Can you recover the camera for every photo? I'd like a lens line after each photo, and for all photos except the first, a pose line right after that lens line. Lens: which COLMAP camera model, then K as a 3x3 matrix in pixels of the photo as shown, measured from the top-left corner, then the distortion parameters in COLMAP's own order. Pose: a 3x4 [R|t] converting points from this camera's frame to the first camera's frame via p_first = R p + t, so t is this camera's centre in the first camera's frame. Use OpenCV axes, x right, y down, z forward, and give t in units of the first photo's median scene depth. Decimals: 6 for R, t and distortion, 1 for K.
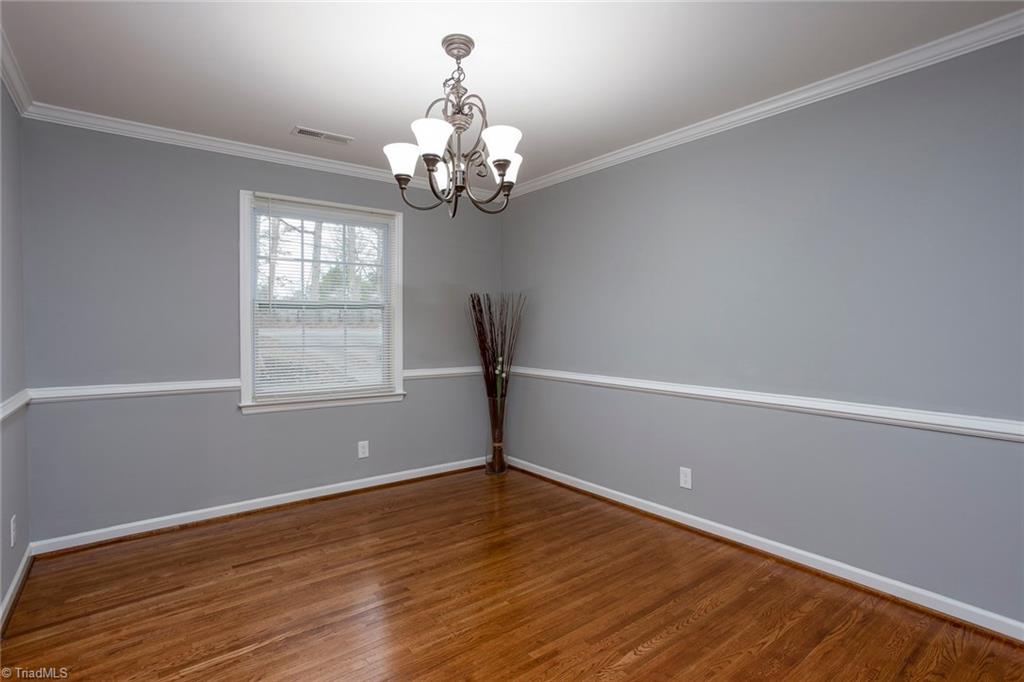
lens RADIAL K [[503.3, 0, 516.6], [0, 503.3, 331.3], [0, 0, 1]] dist [-0.055570, 0.036288]
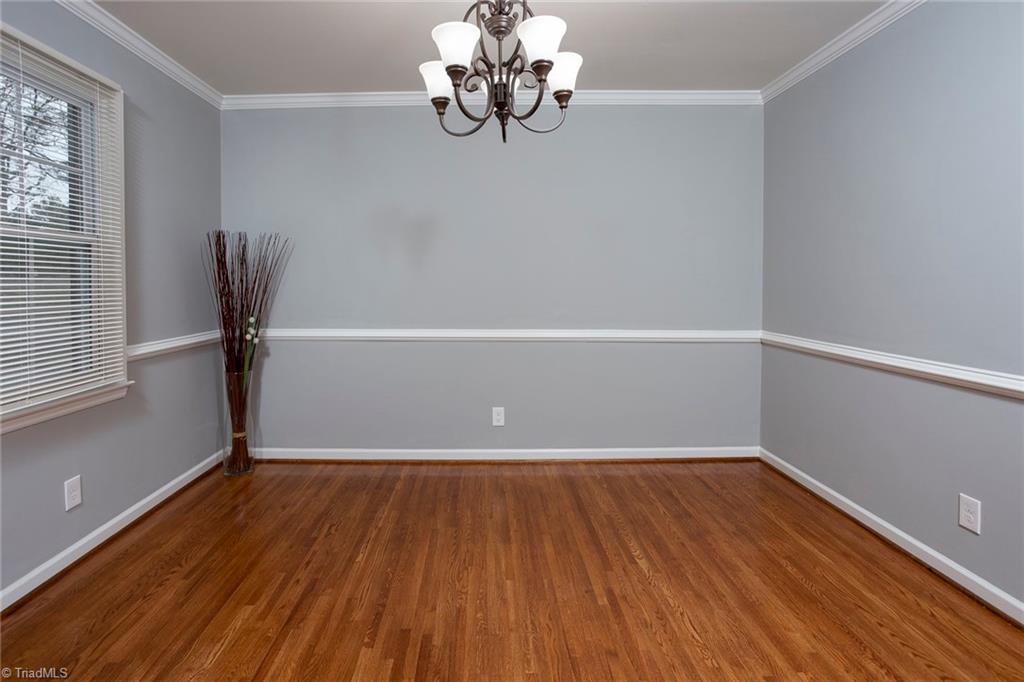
lens RADIAL K [[503.3, 0, 516.6], [0, 503.3, 331.3], [0, 0, 1]] dist [-0.055570, 0.036288]
pose [[0.625209, -0.081691, 0.776171, -0.555889], [0.014711, 0.995564, 0.092931, 0.017206], [-0.780319, -0.046683, 0.623637, 0.382127]]
